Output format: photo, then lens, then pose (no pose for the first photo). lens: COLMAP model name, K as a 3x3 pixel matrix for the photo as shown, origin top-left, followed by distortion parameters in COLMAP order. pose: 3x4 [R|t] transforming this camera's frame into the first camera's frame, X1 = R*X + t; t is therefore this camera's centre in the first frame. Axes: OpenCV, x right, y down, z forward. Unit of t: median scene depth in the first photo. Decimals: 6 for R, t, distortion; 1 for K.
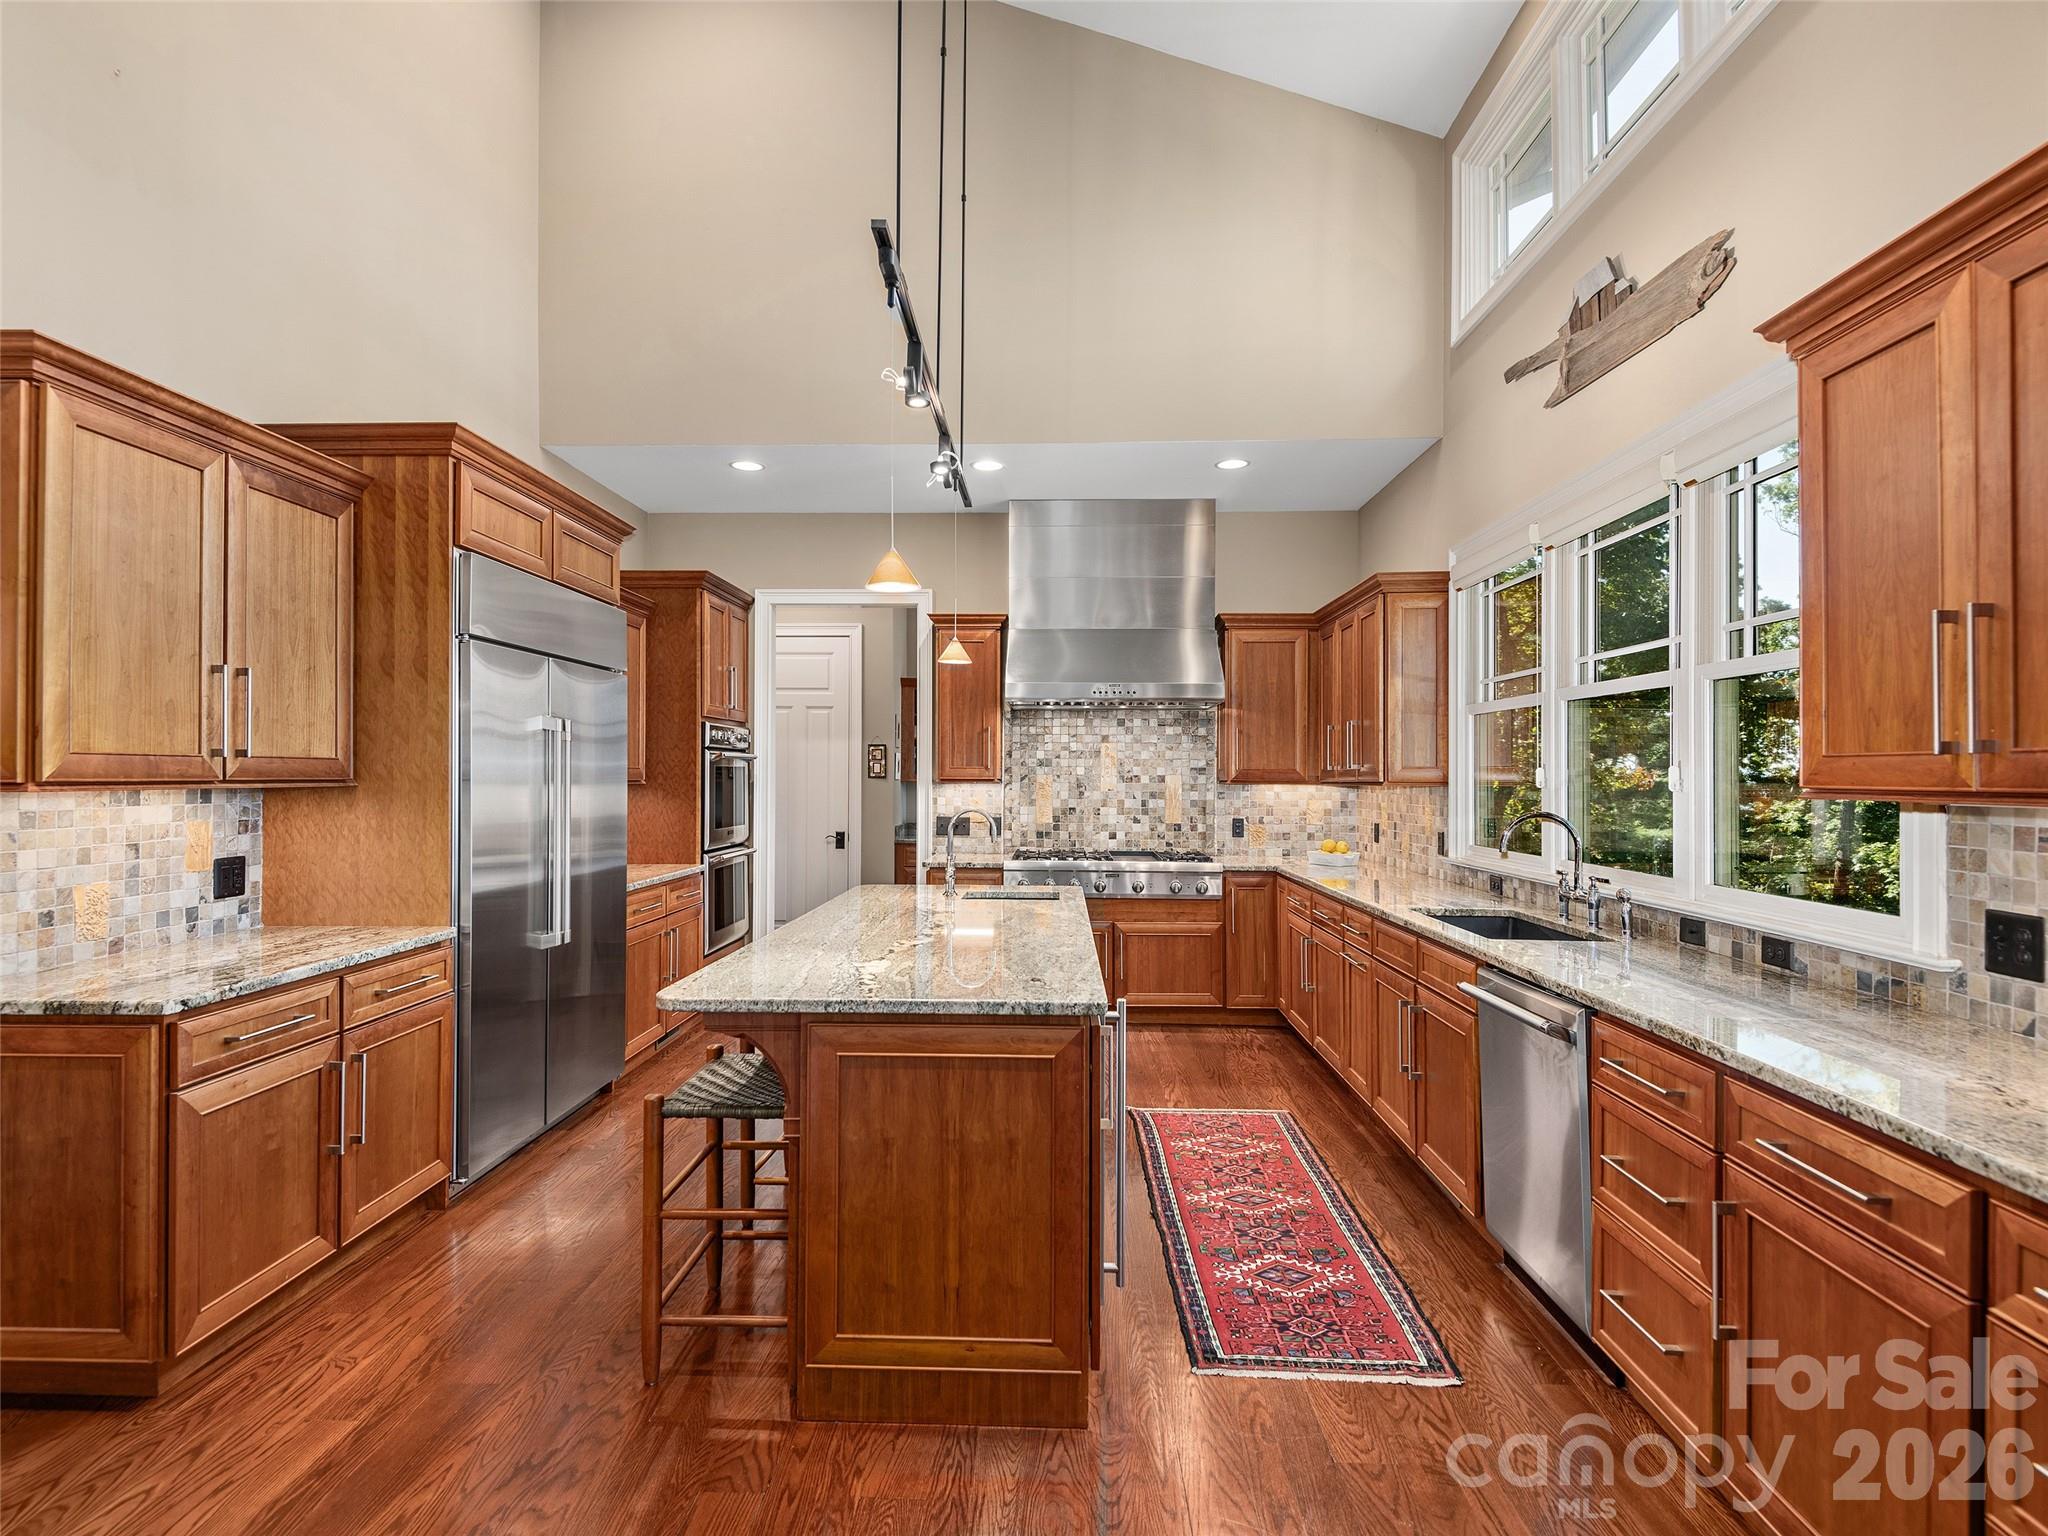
lens RADIAL K [[1048.4, 0, 1022.5], [0, 1048.4, 761.8], [0, 0, 1]] dist [0.014983, -0.003832]
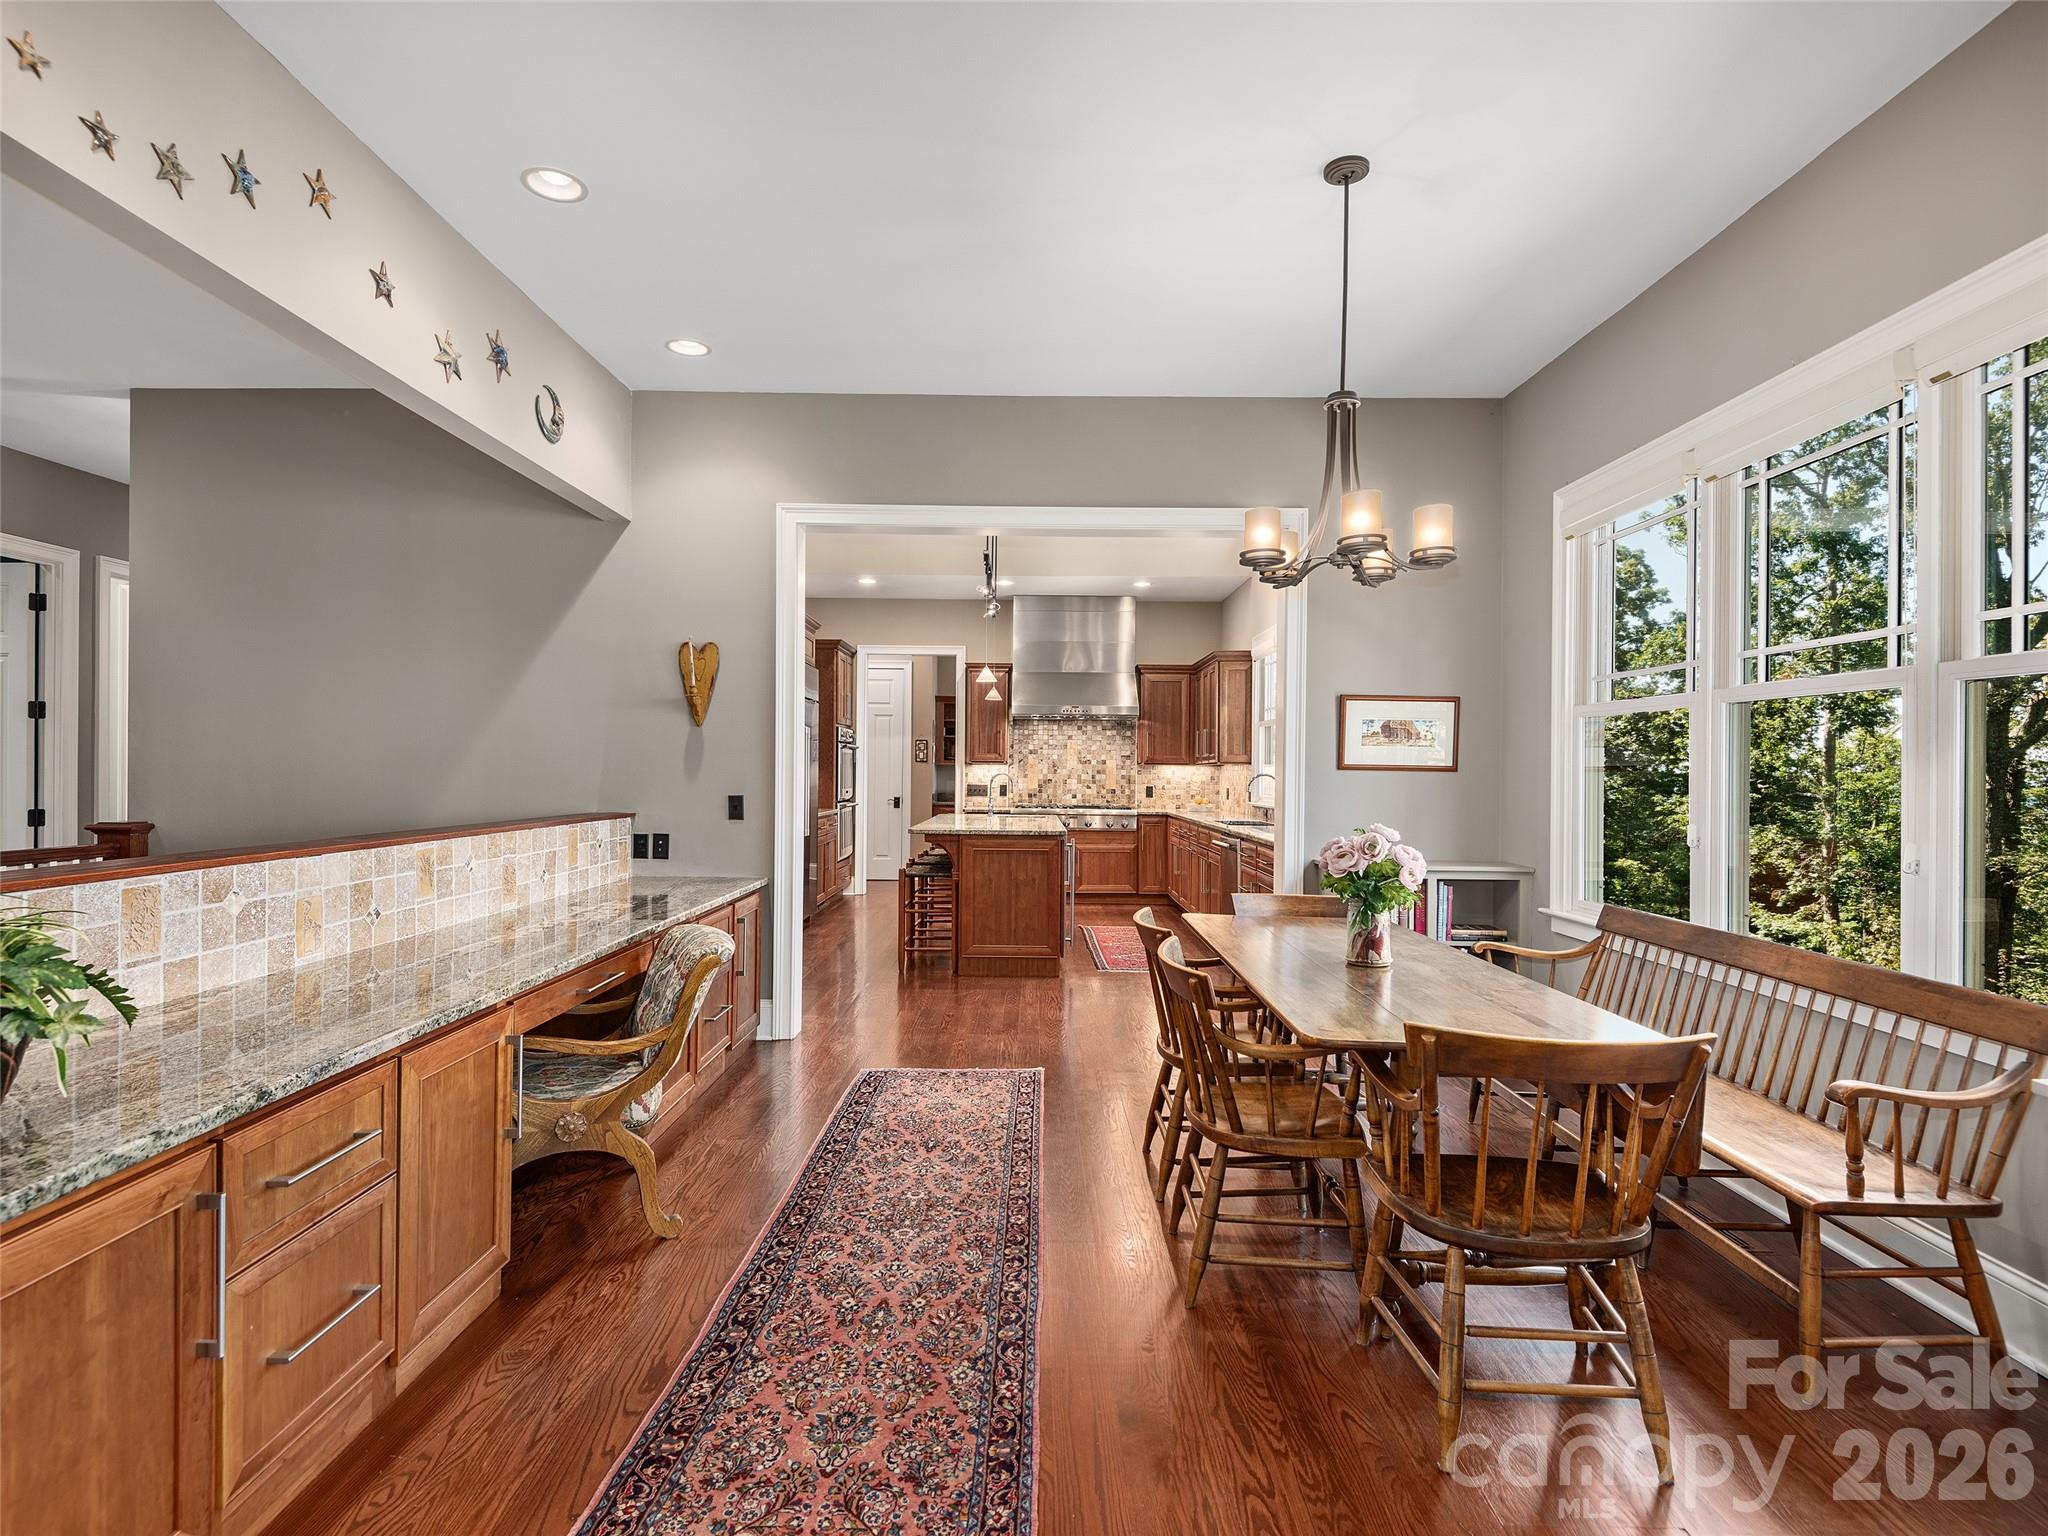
lens RADIAL K [[1048.4, 0, 1021.5], [0, 1048.4, 771.8], [0, 0, 1]] dist [0.014983, -0.003832]
pose [[0.999577, 0.008189, 0.027910, -0.044475], [-0.008365, 0.999946, 0.006188, 0.022477], [-0.027858, -0.006418, 0.999591, -0.659491]]
